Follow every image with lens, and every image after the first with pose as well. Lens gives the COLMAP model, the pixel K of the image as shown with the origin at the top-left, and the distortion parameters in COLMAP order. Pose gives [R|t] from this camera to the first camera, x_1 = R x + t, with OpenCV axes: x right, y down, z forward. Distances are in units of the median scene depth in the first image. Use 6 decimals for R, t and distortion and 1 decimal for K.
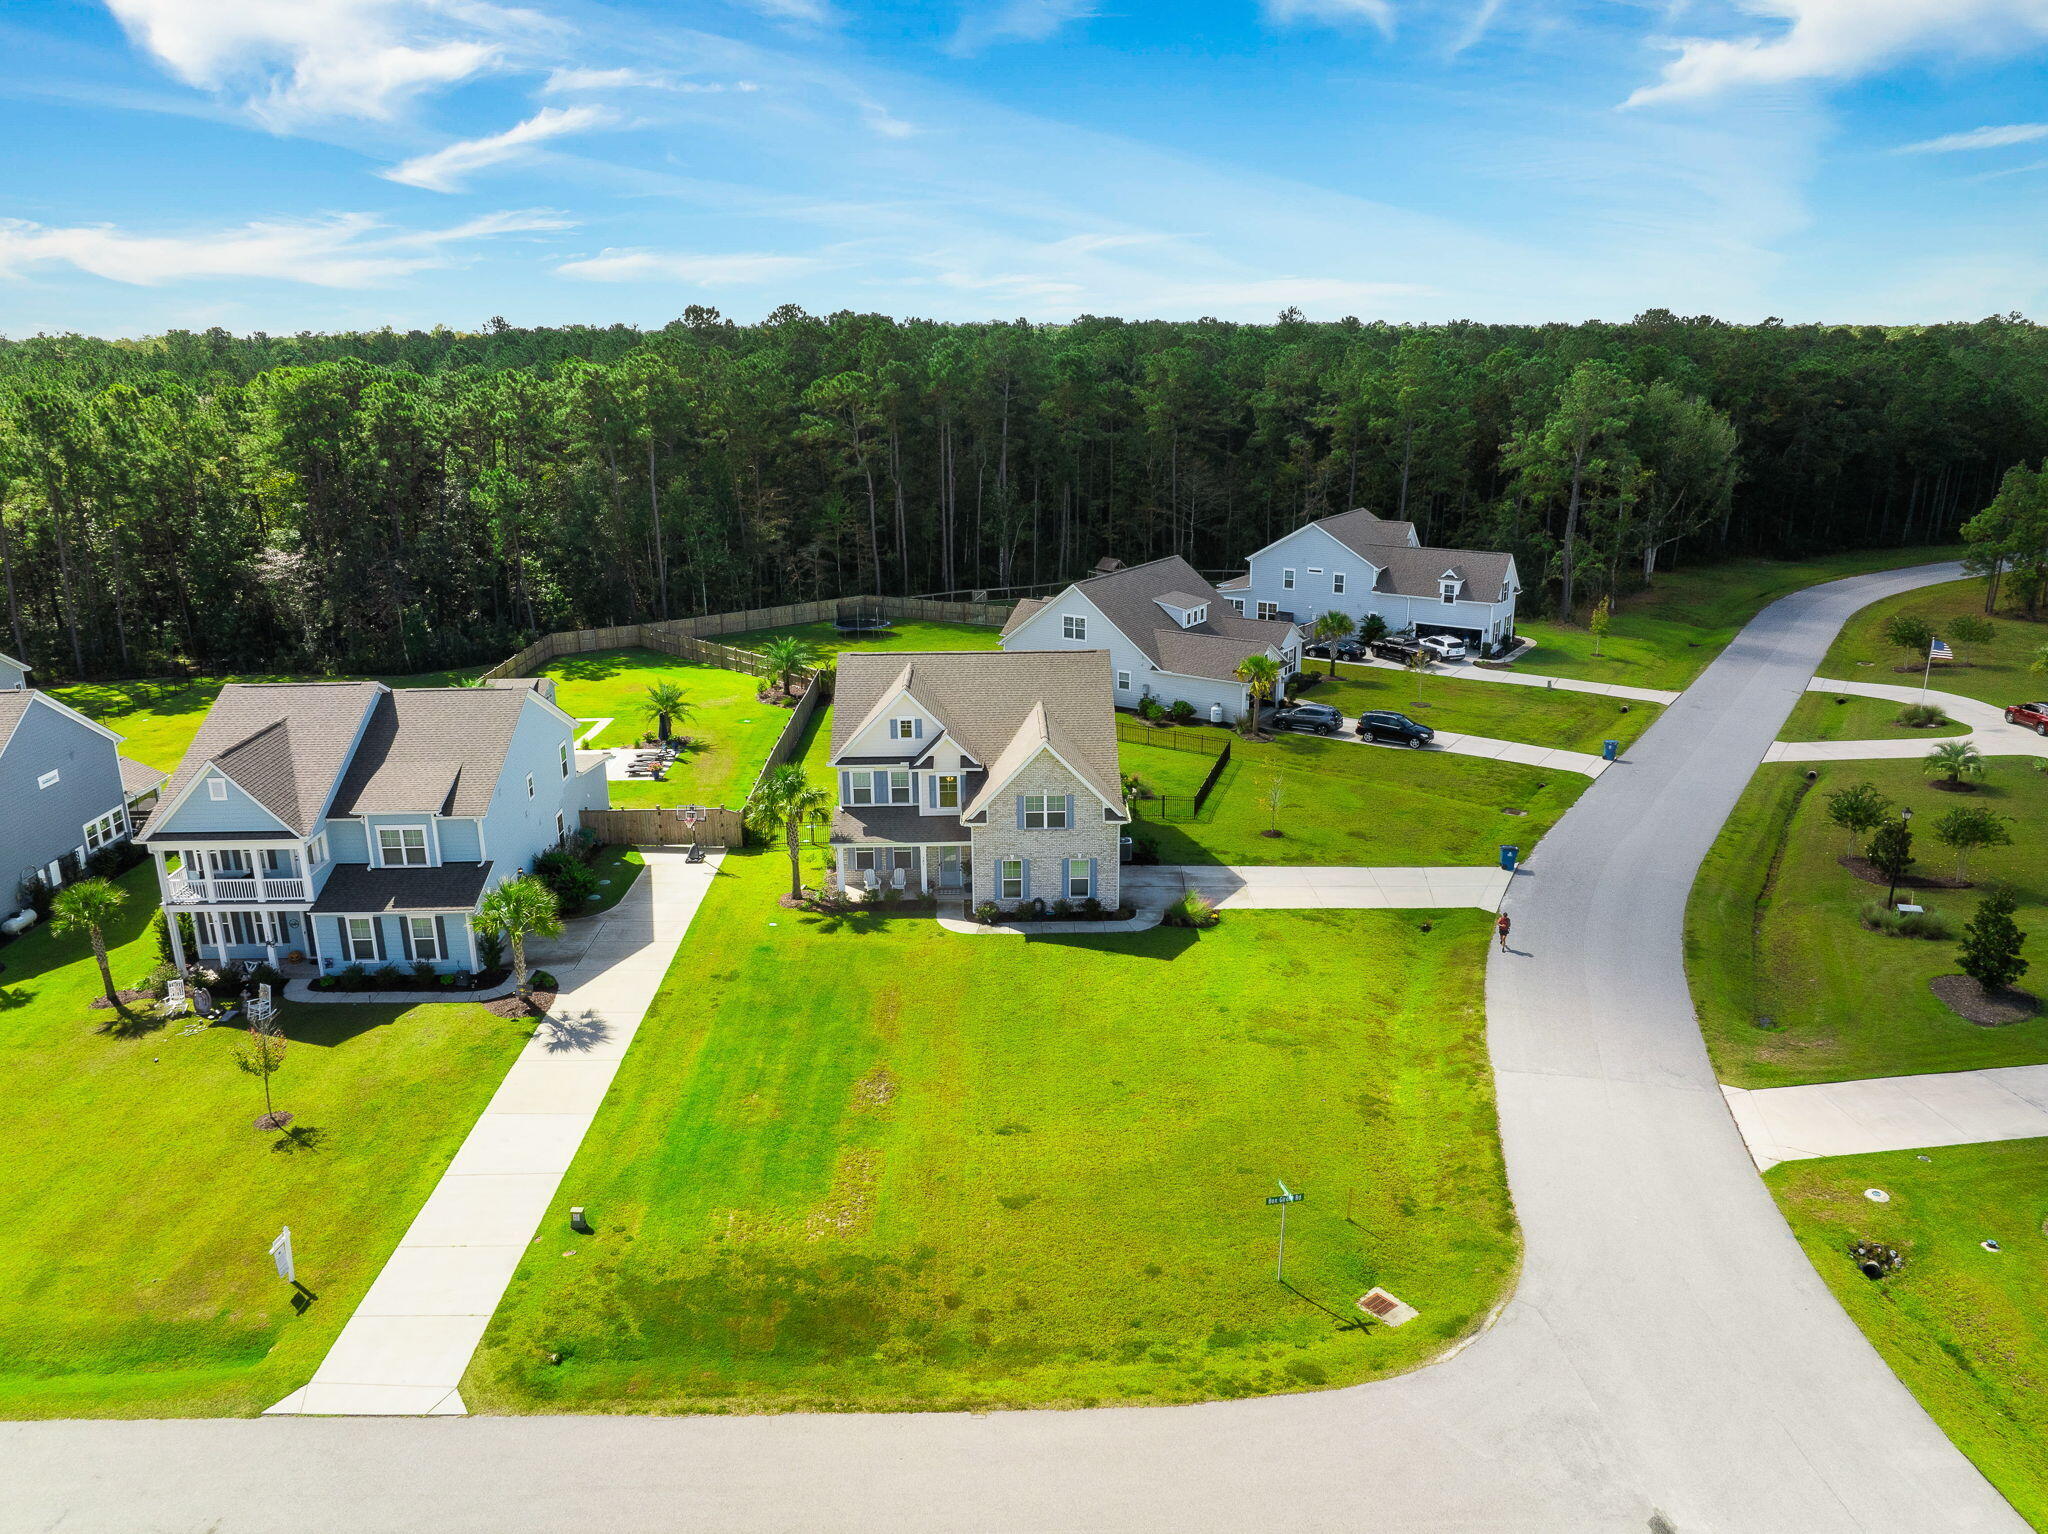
lens RADIAL K [[1450.5, 0, 1024.0], [0, 1450.5, 767.0], [0, 0, 1]] dist [-0.062164, 0.029316]
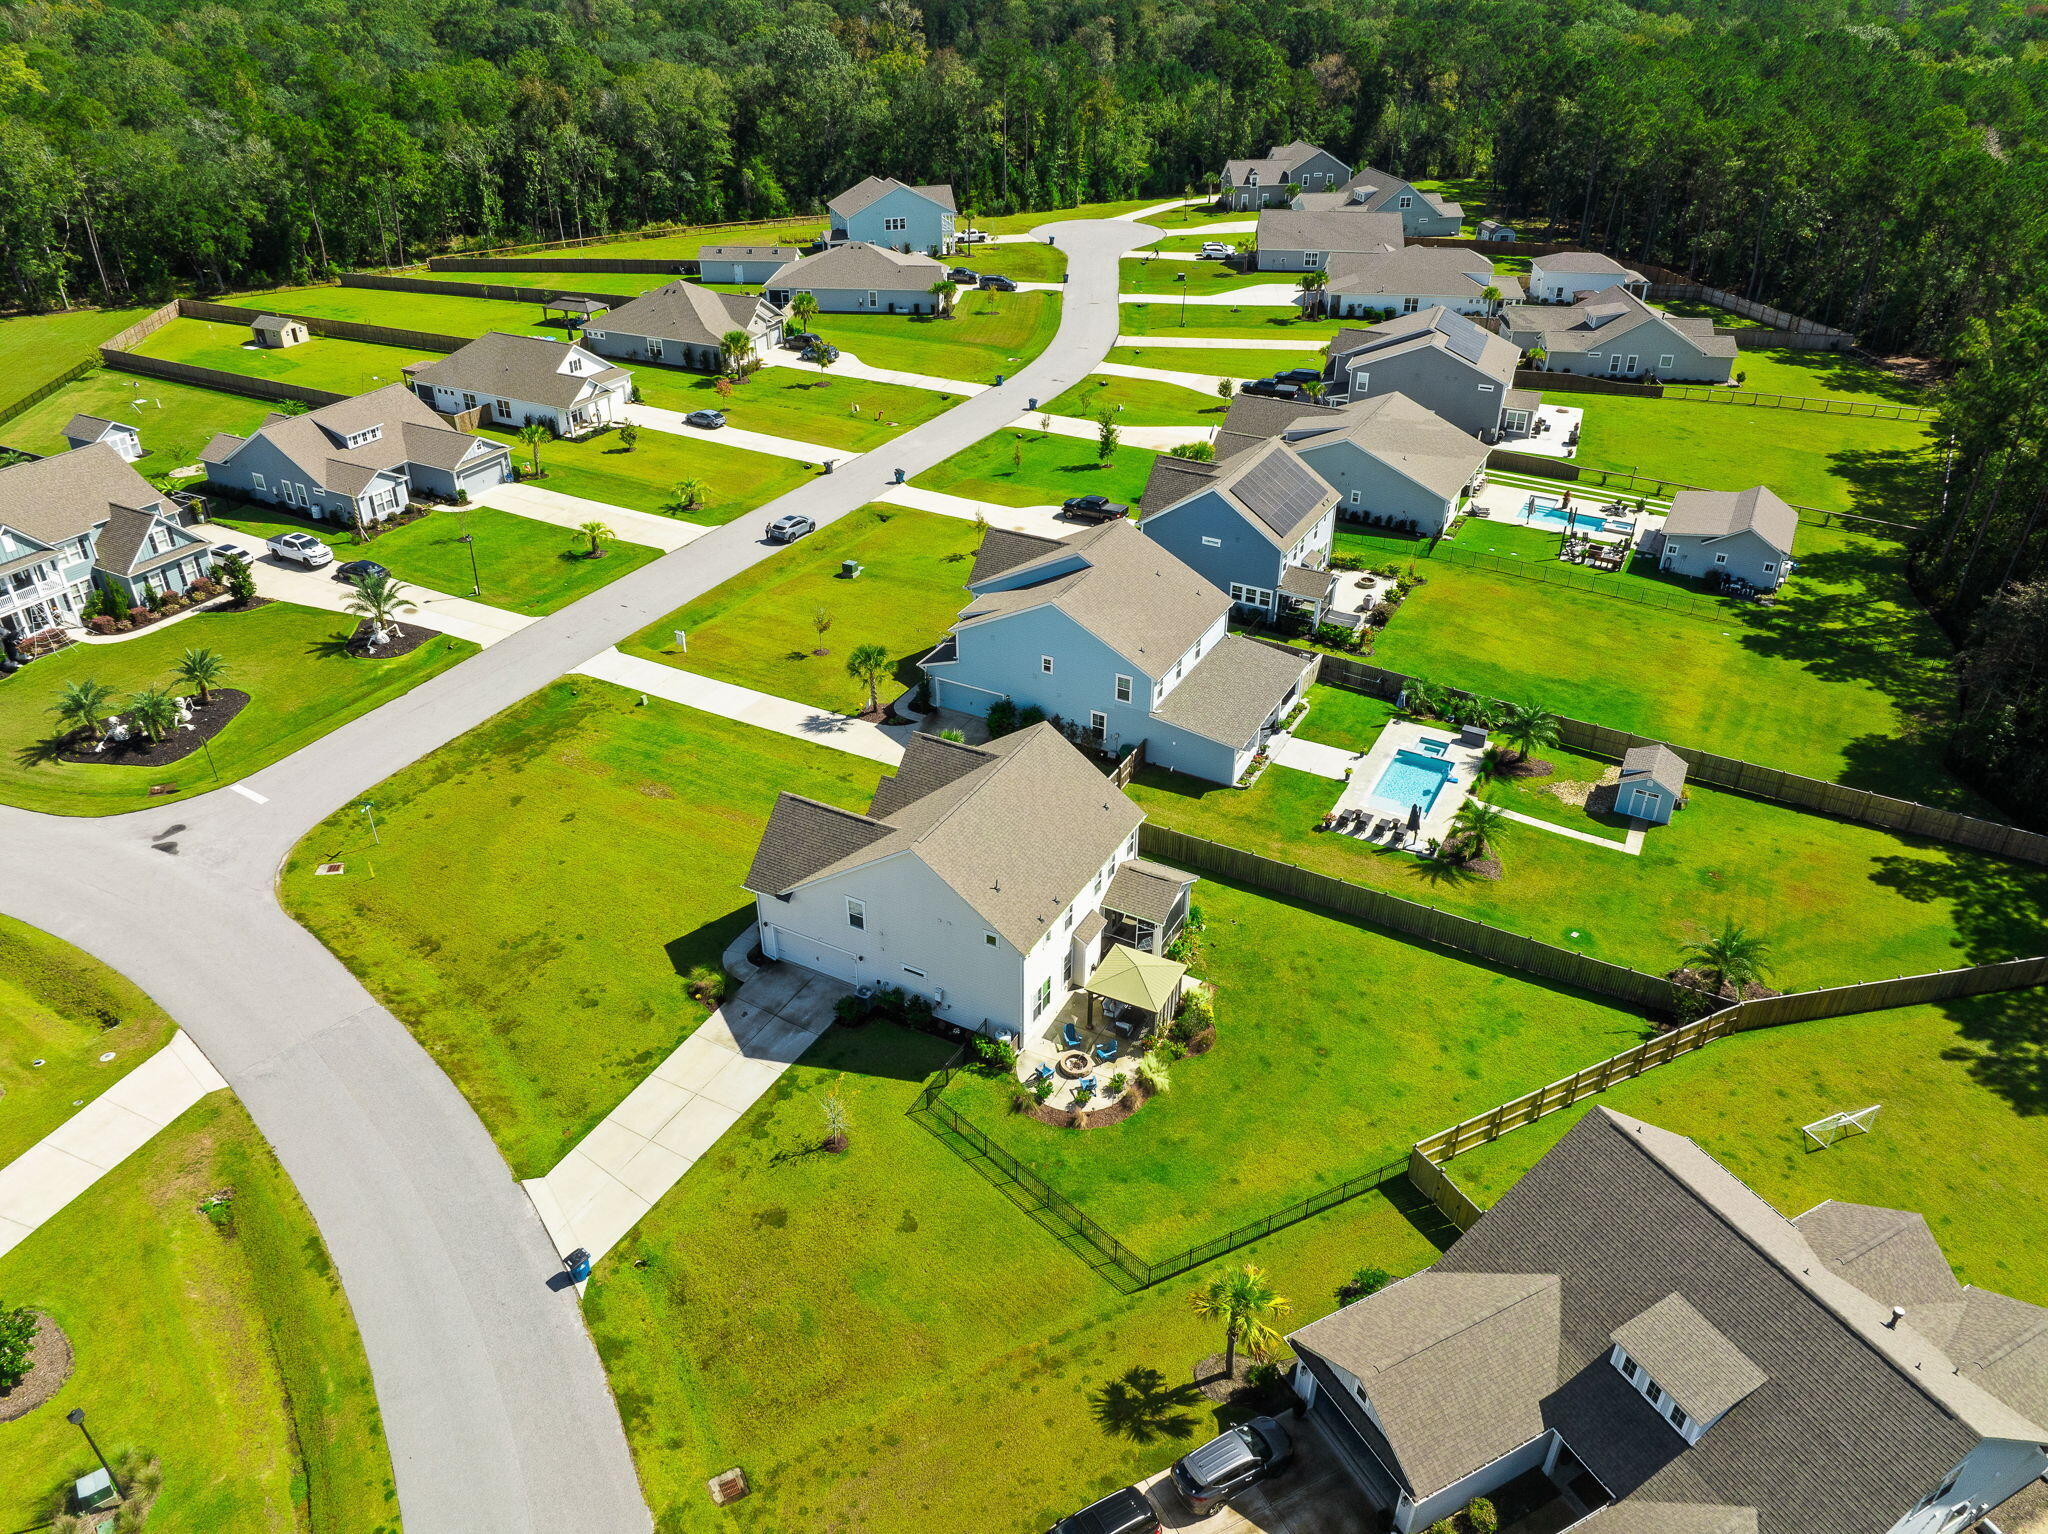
lens RADIAL K [[1450.5, 0, 1024.0], [0, 1450.5, 767.0], [0, 0, 1]] dist [-0.062164, 0.029316]
pose [[-0.493084, 0.460418, -0.738162, 0.751009], [-0.255285, 0.734555, 0.628696, -0.796339], [0.831684, 0.498442, -0.244660, 1.395935]]
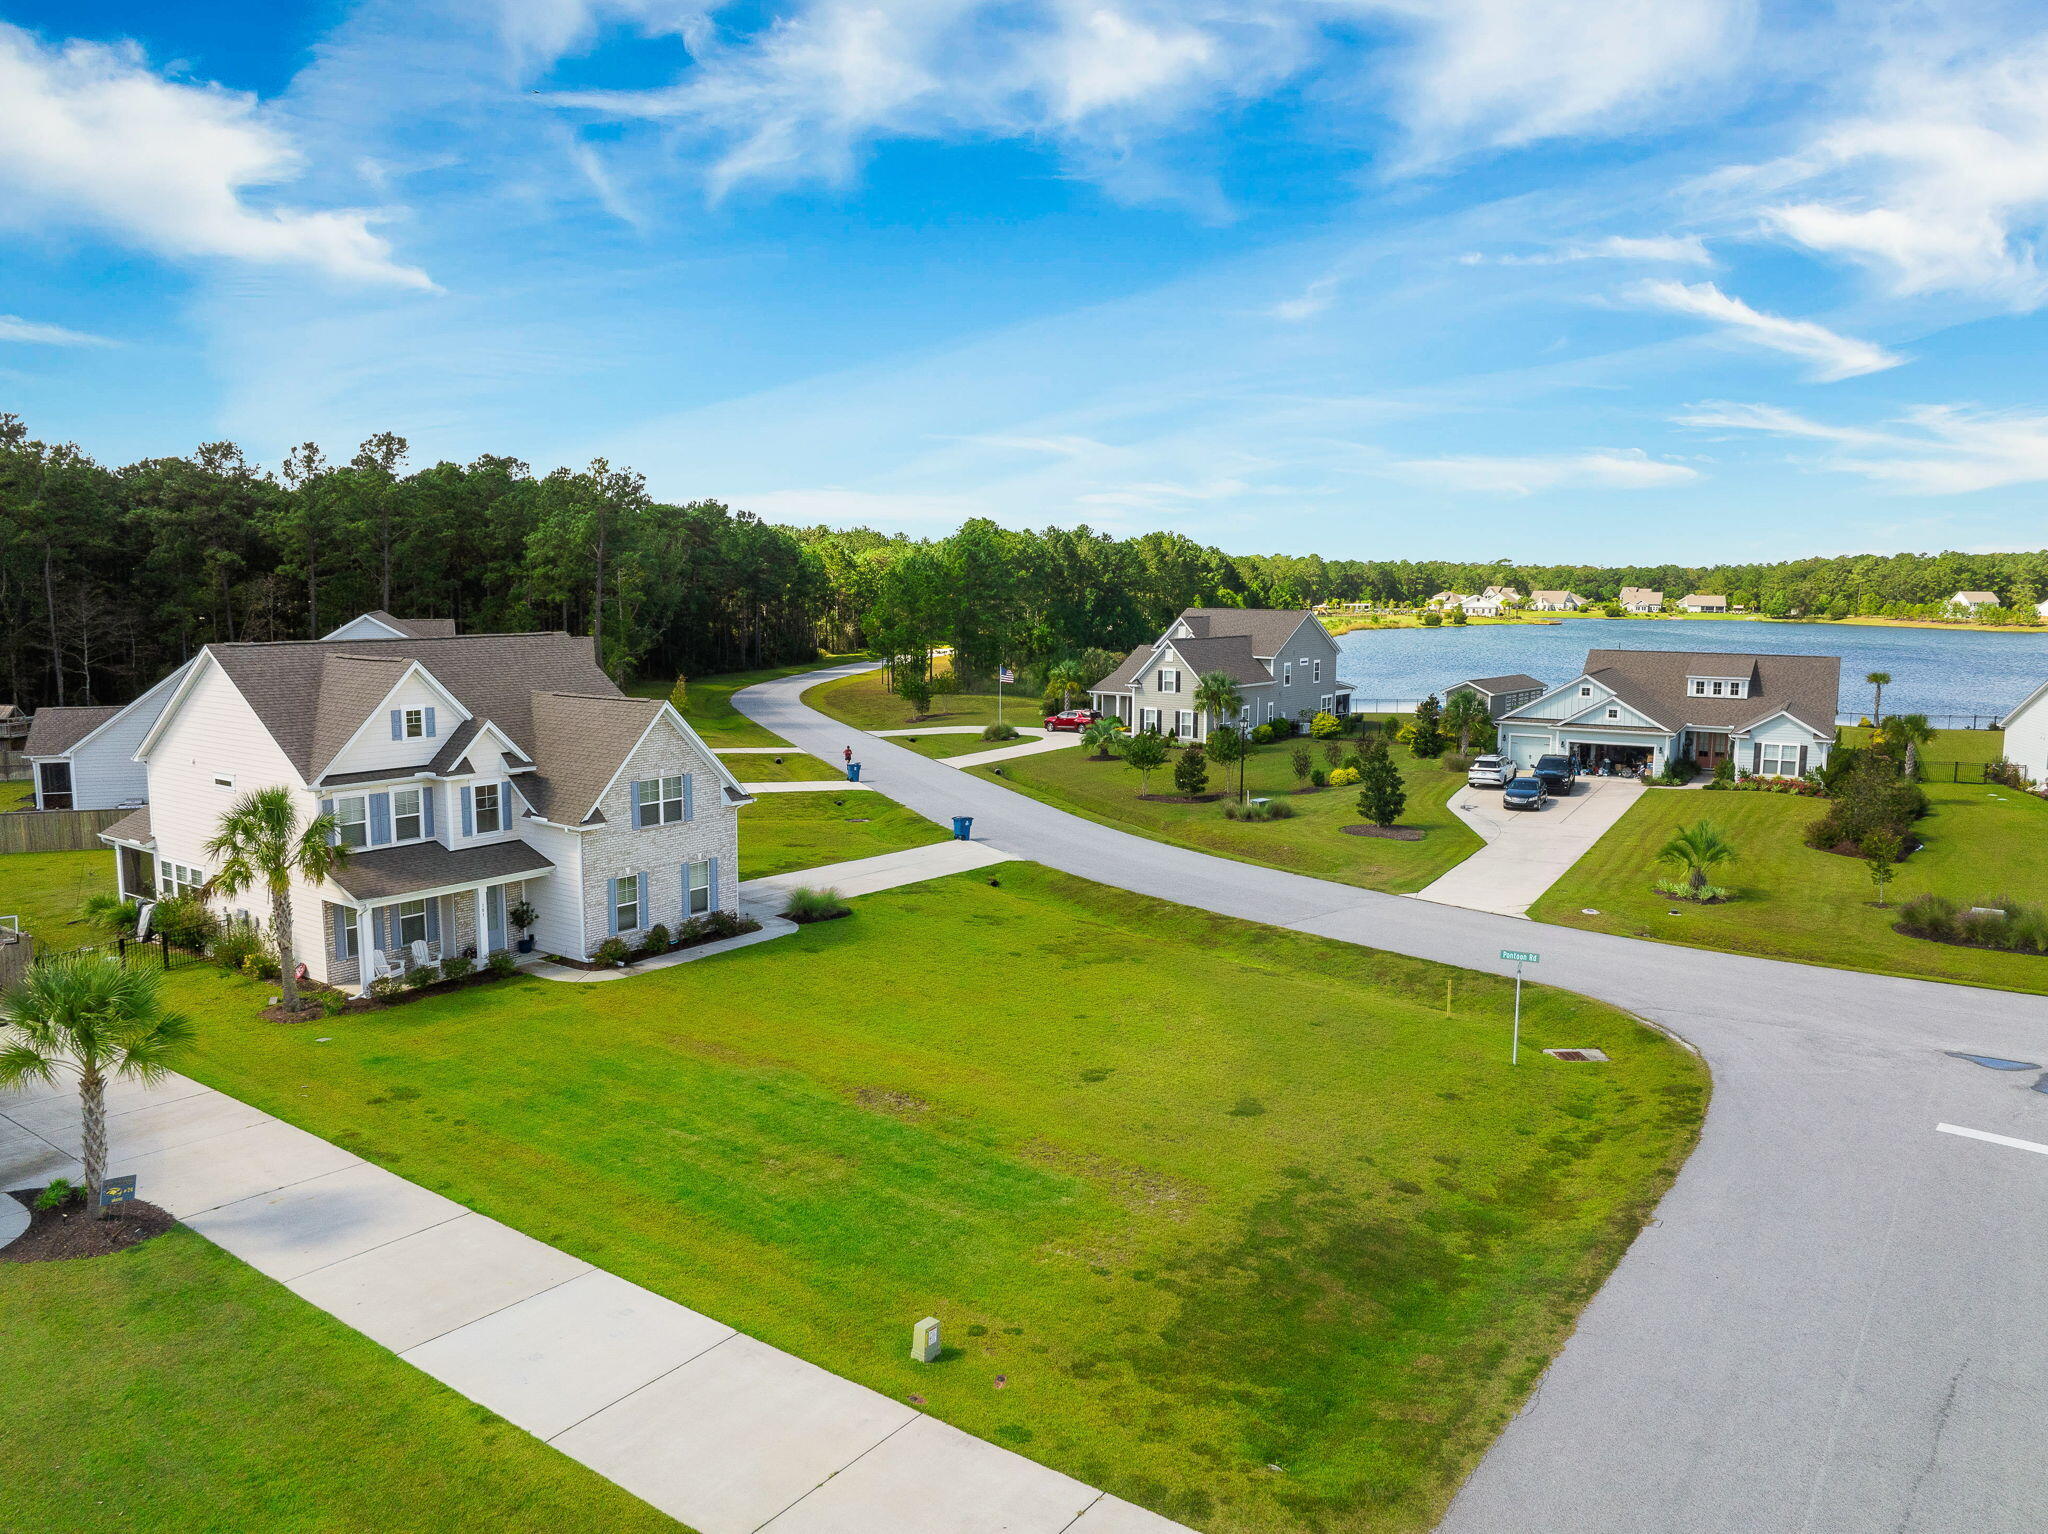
lens RADIAL K [[1450.5, 0, 1024.0], [0, 1450.5, 767.0], [0, 0, 1]] dist [-0.062164, 0.029316]
pose [[0.606835, -0.091205, 0.789578, -0.449623], [0.219951, 0.973870, -0.056552, 0.095709], [-0.763788, 0.207987, 0.611039, 0.395945]]
